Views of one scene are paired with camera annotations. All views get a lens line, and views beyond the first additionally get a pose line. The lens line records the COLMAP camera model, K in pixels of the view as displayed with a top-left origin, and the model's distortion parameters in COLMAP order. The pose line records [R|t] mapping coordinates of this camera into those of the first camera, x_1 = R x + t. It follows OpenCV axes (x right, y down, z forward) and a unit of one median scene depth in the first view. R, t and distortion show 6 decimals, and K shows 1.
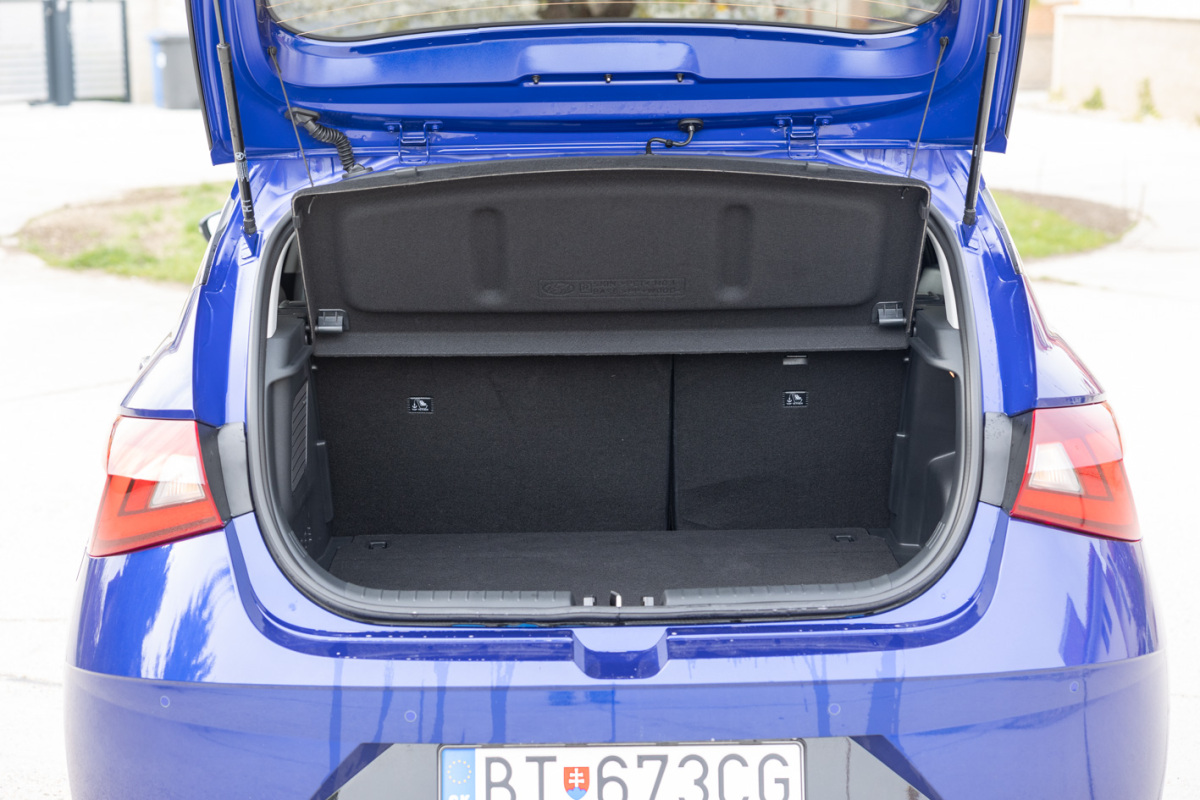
lens RADIAL K [[2018.7, 0, 600.0], [0, 2018.7, 400.0], [0, 0, 1]] dist [-0.015987, -0.062165]
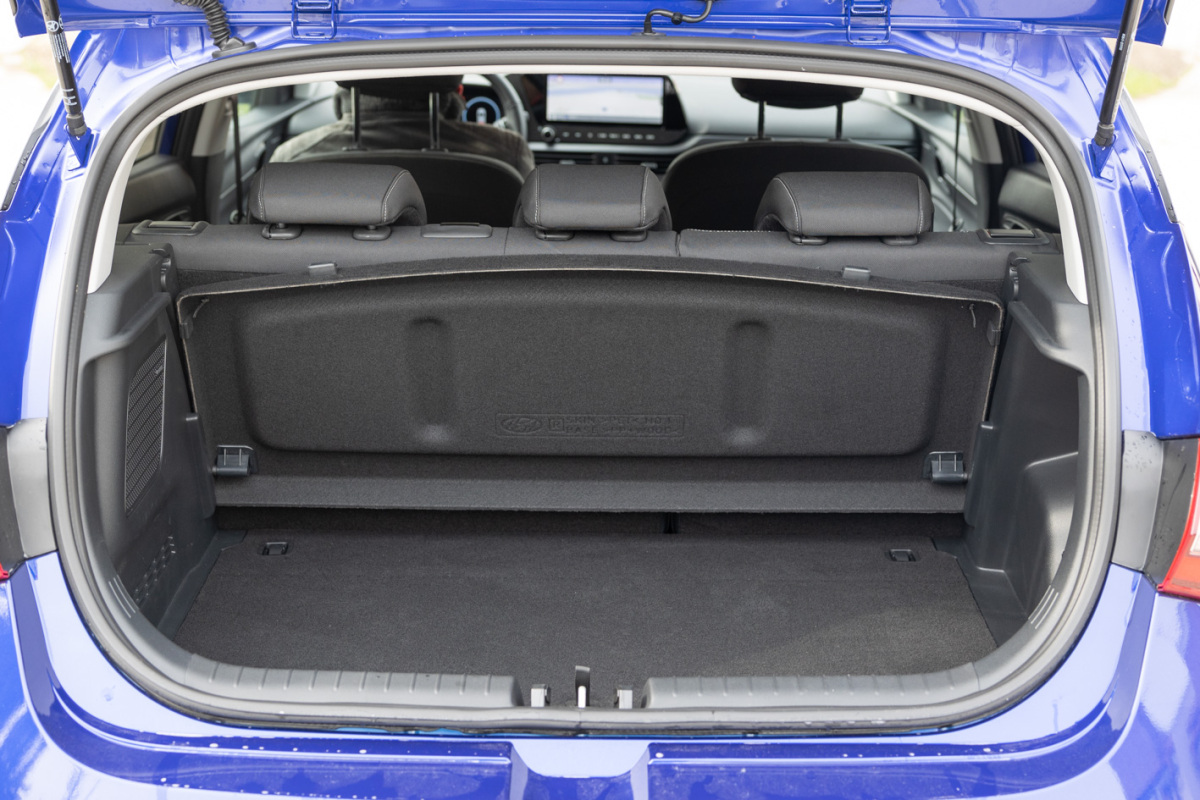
lens RADIAL K [[1992.0, 0, 600.0], [0, 1992.0, 400.0], [0, 0, 1]] dist [-0.027449, 0.017272]
pose [[0.999600, 0.025114, -0.012991, 0.020870], [-0.023870, 0.995802, 0.088365, -0.058608], [0.015156, -0.088020, 0.996003, 0.317540]]
